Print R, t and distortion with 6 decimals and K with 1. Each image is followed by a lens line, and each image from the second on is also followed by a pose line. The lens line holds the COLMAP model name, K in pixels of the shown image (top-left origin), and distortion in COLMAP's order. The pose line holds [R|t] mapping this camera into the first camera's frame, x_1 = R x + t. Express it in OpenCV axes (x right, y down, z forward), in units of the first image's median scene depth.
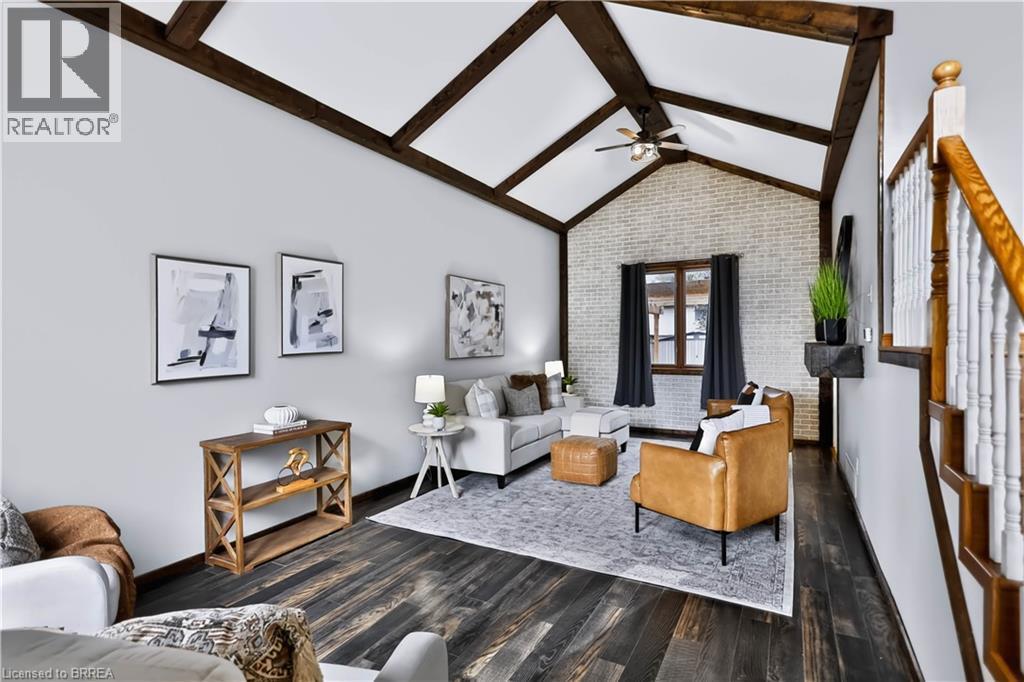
lens RADIAL K [[511.4, 0, 514.0], [0, 511.4, 337.8], [0, 0, 1]] dist [0.009903, -0.002439]
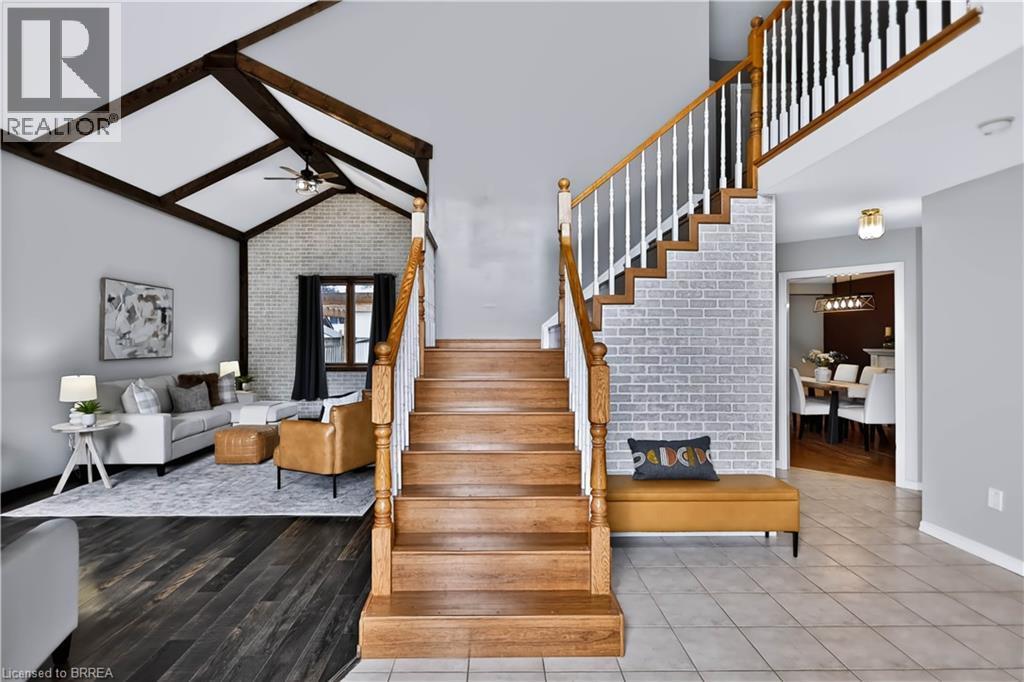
lens RADIAL K [[511.4, 0, 497.9], [0, 511.4, 340.0], [0, 0, 1]] dist [0.009903, -0.002439]
pose [[0.873683, 0.005186, 0.486468, 0.068149], [-0.005411, 0.999985, -0.000942, -0.002604], [-0.486465, -0.001809, 0.873698, -0.312920]]
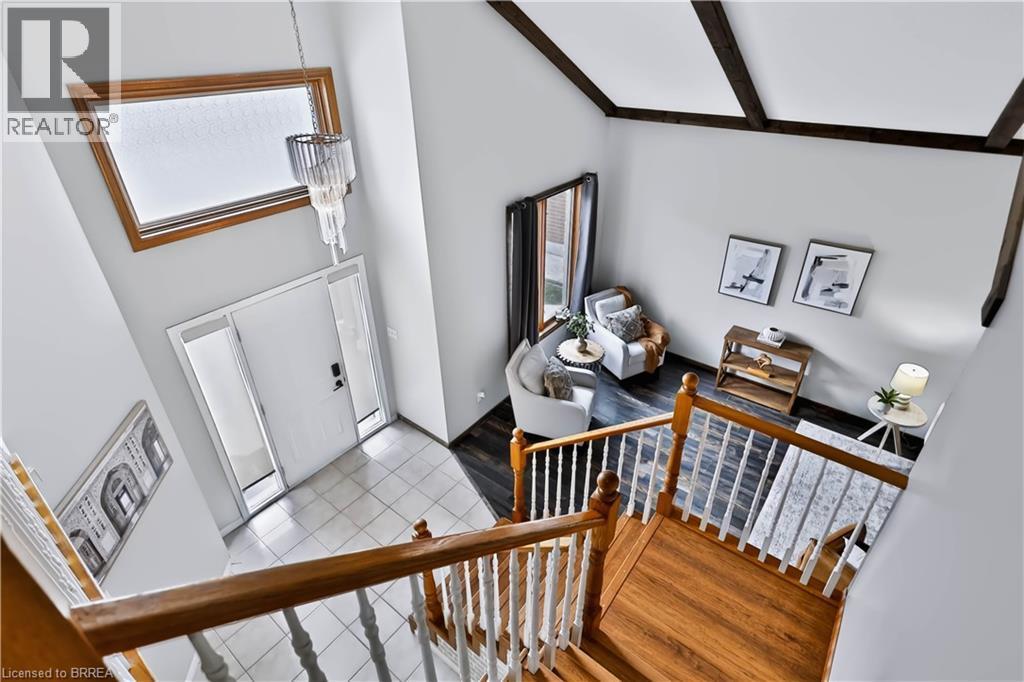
lens RADIAL K [[511.4, 0, 515.8], [0, 511.4, 334.9], [0, 0, 1]] dist [0.009903, -0.002439]
pose [[-0.145397, 0.519715, -0.841877, 0.765700], [0.004942, 0.851290, 0.524672, -0.516071], [0.989361, 0.072125, -0.126343, 0.259809]]
